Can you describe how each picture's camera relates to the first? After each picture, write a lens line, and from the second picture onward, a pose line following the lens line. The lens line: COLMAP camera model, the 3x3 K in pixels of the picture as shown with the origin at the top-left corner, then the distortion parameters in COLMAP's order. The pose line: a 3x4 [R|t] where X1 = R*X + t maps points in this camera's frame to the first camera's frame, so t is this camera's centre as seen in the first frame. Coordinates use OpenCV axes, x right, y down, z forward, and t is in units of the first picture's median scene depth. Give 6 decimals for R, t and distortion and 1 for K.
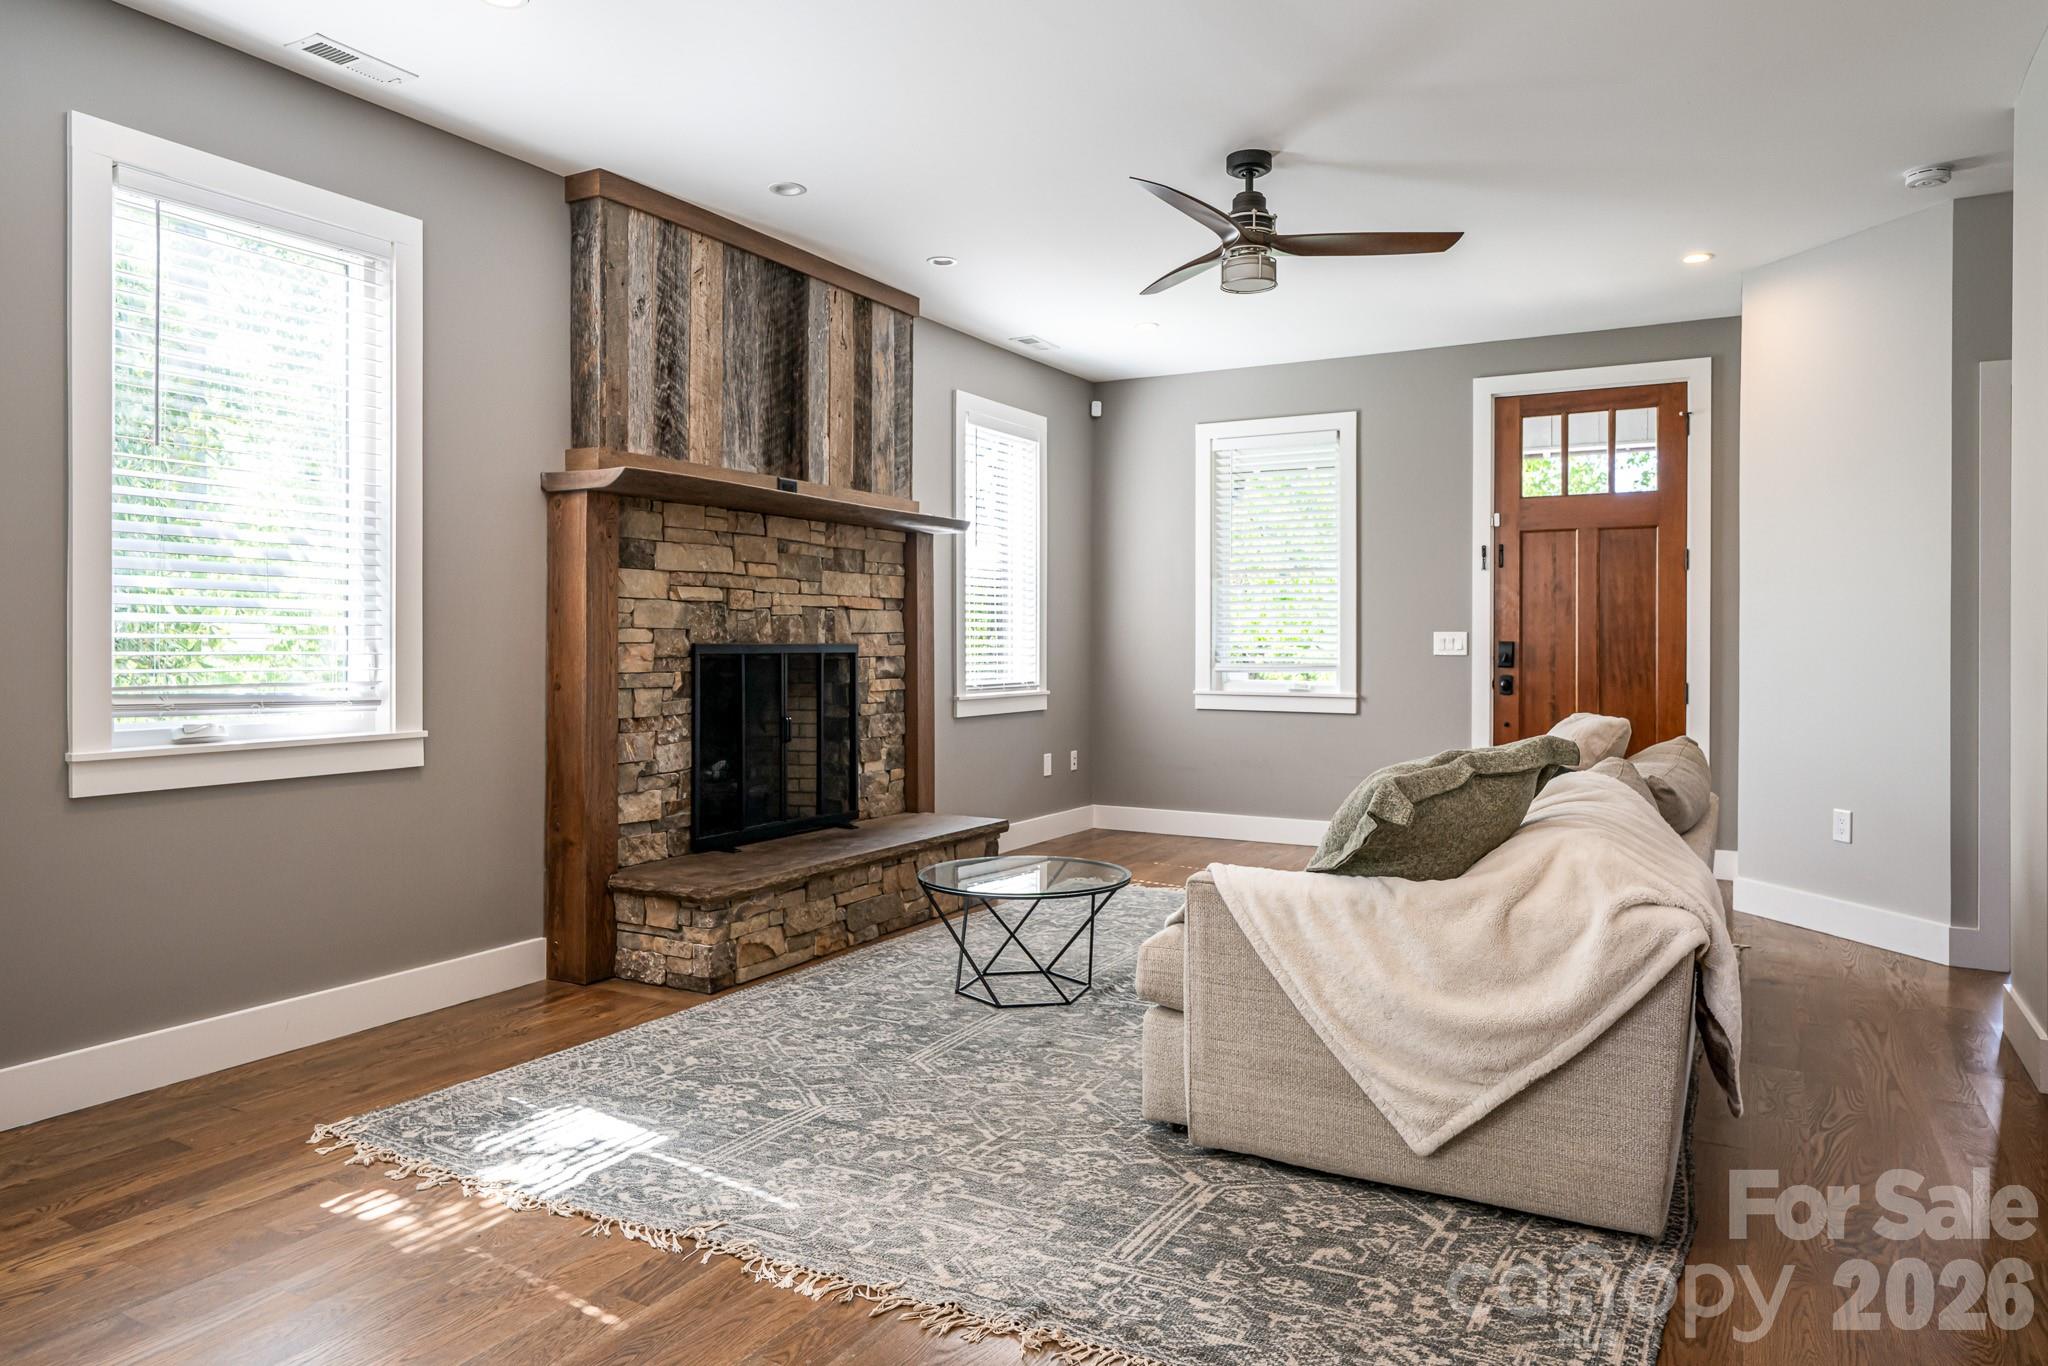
lens RADIAL K [[1298.2, 0, 1028.3], [0, 1298.2, 644.7], [0, 0, 1]] dist [-0.004211, 0.000914]
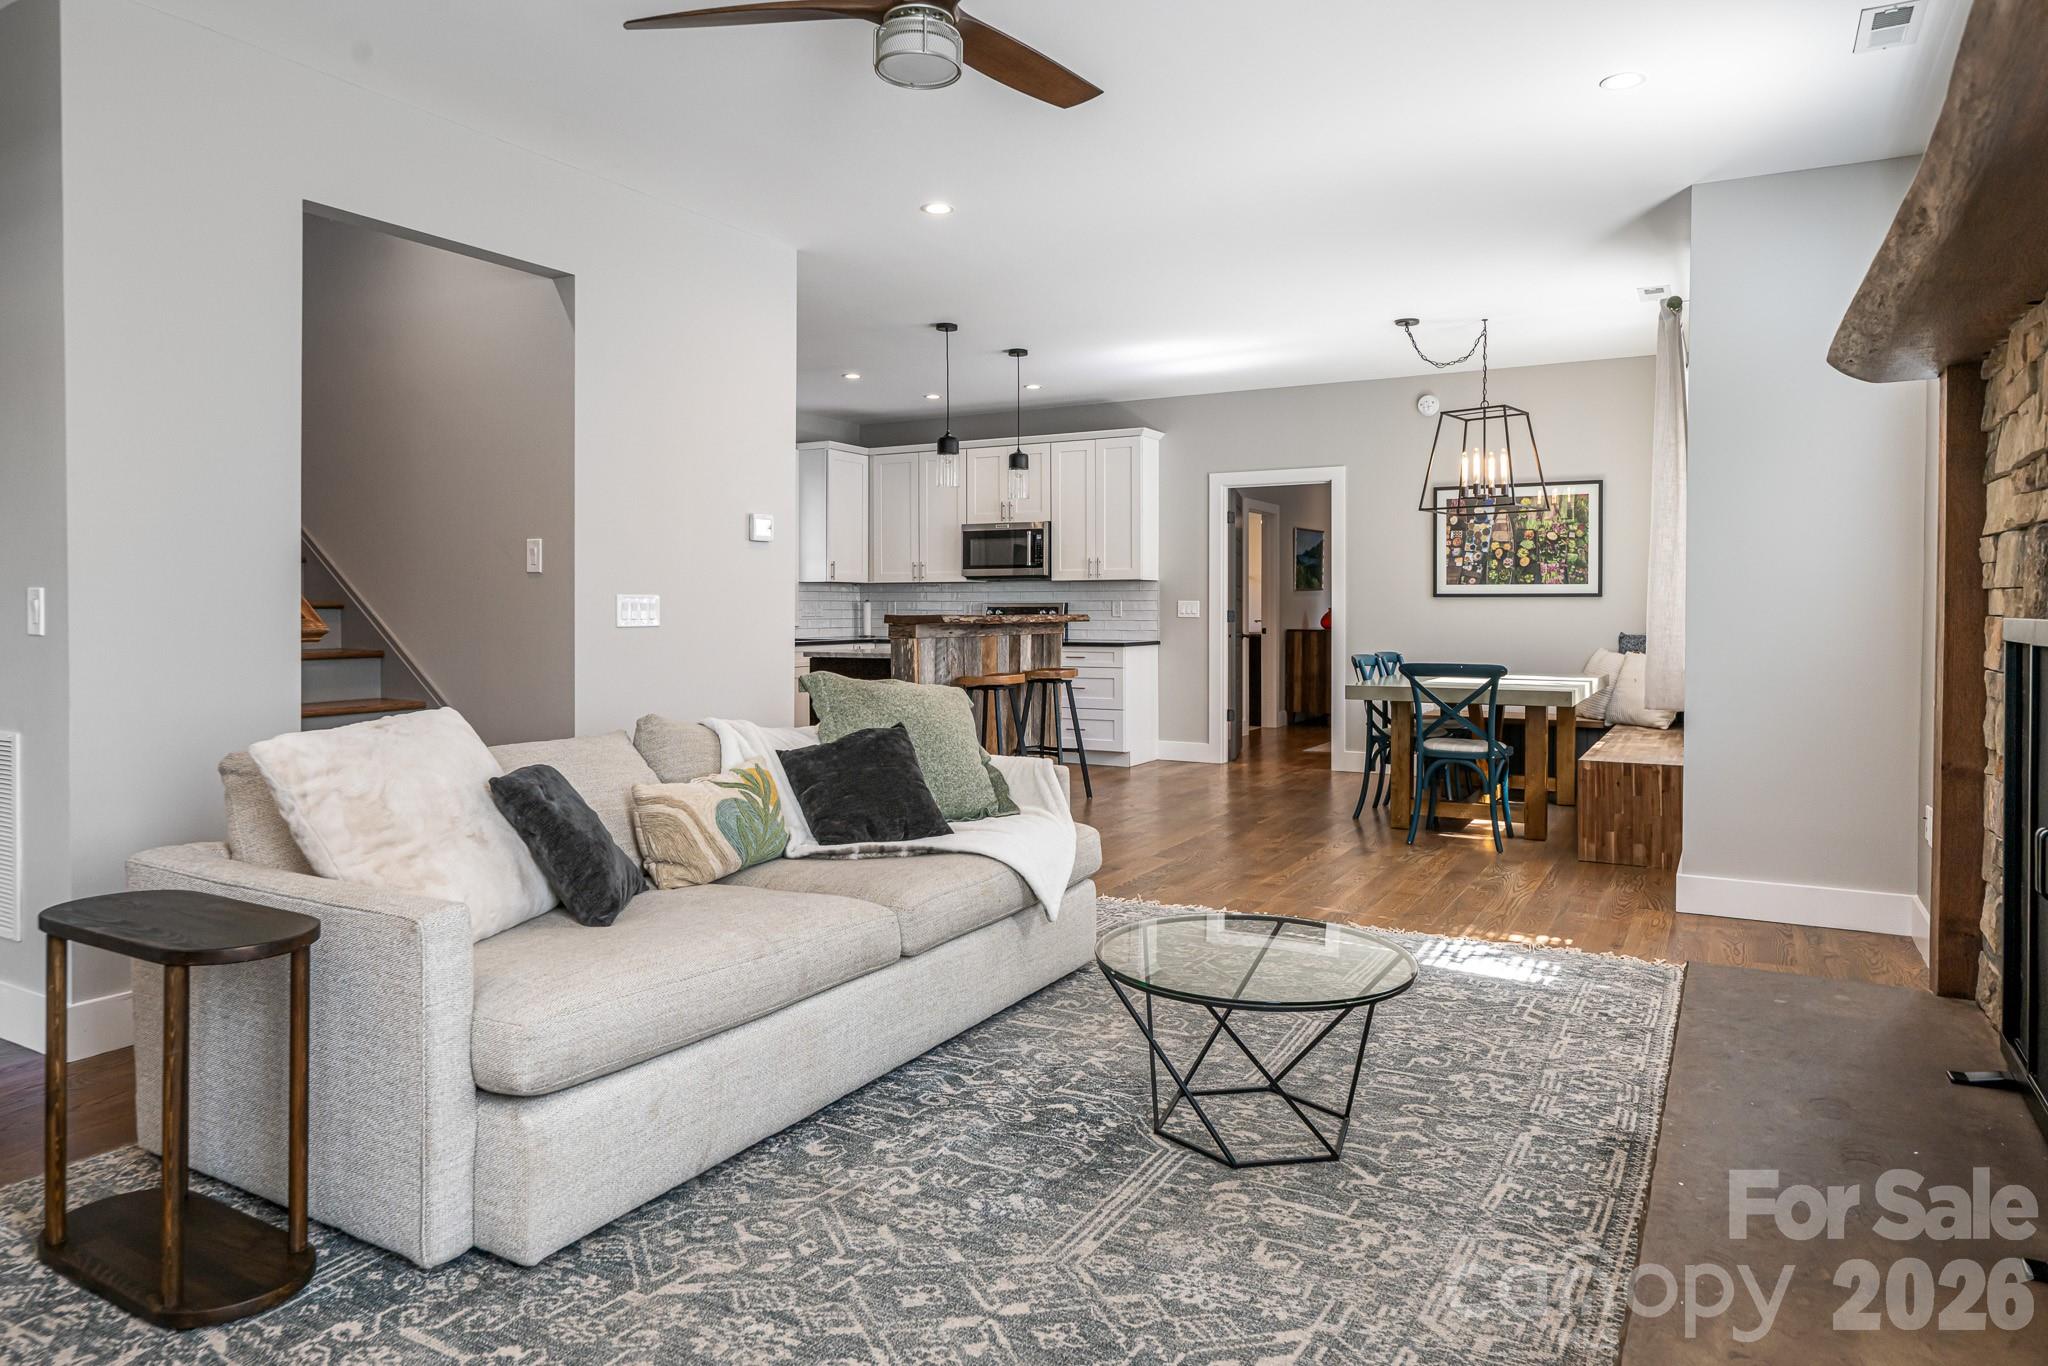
lens RADIAL K [[1263.7, 0, 1033.7], [0, 1263.7, 611.4], [0, 0, 1]] dist [-0.004198, -0.001130]
pose [[-0.999991, -0.004095, -0.001123, 0.092183], [-0.004102, 0.999973, 0.006096, -0.003891], [0.001098, 0.006100, -0.999981, 1.369700]]
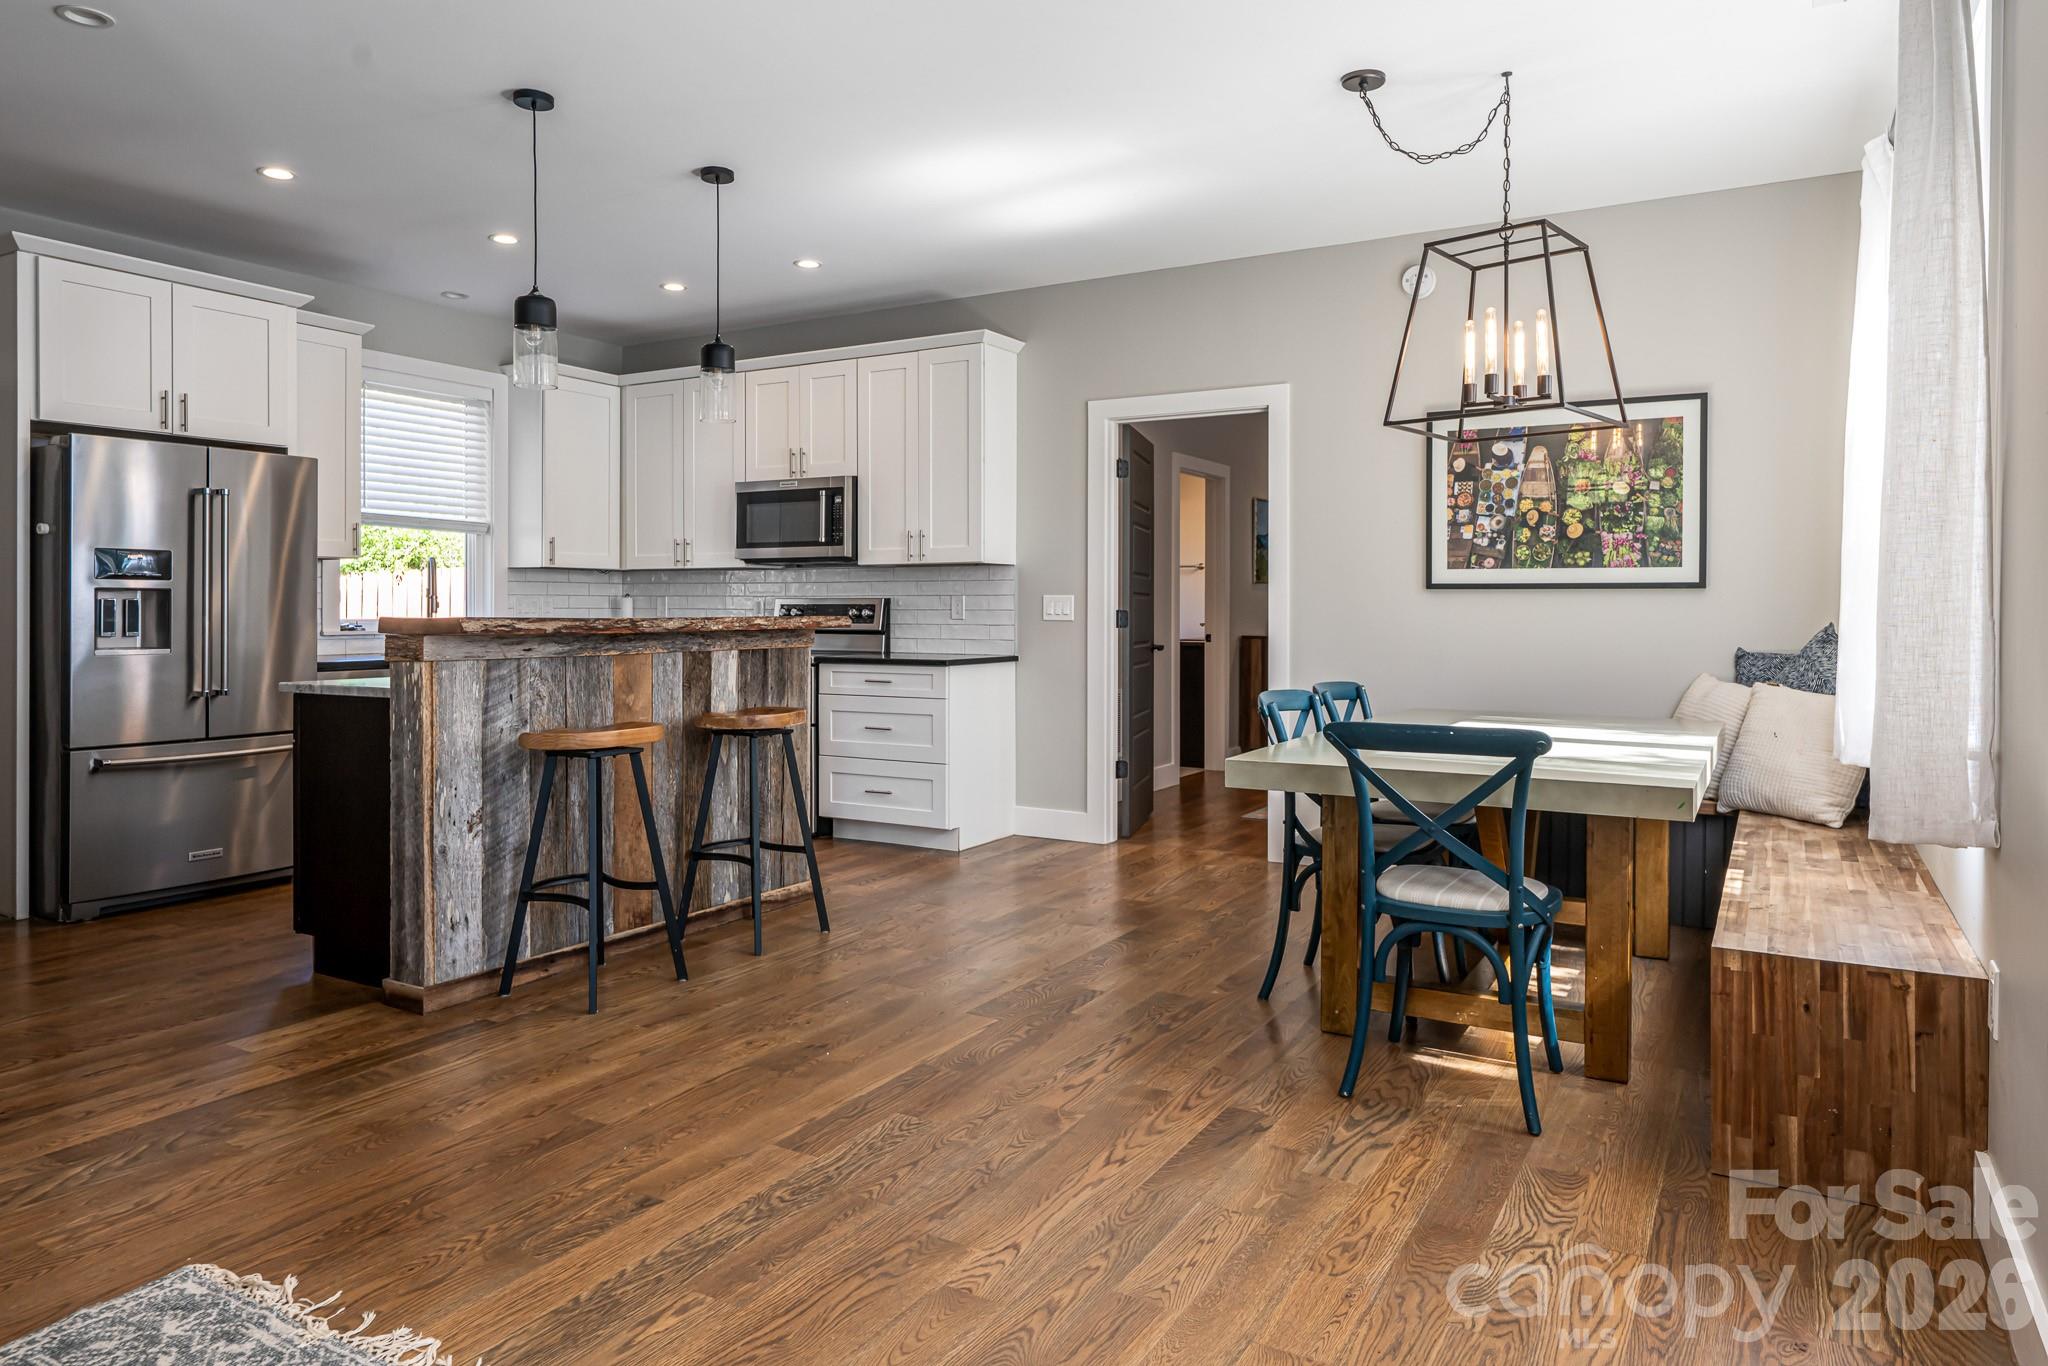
lens RADIAL K [[1282.0, 0, 1034.0], [0, 1282.0, 608.6], [0, 0, 1]] dist [-0.003908, 0.000600]
pose [[-0.999851, -0.005601, 0.016358, -0.132170], [-0.005520, 0.999972, 0.005004, -0.002206], [-0.016385, 0.004913, -0.999854, 0.761224]]
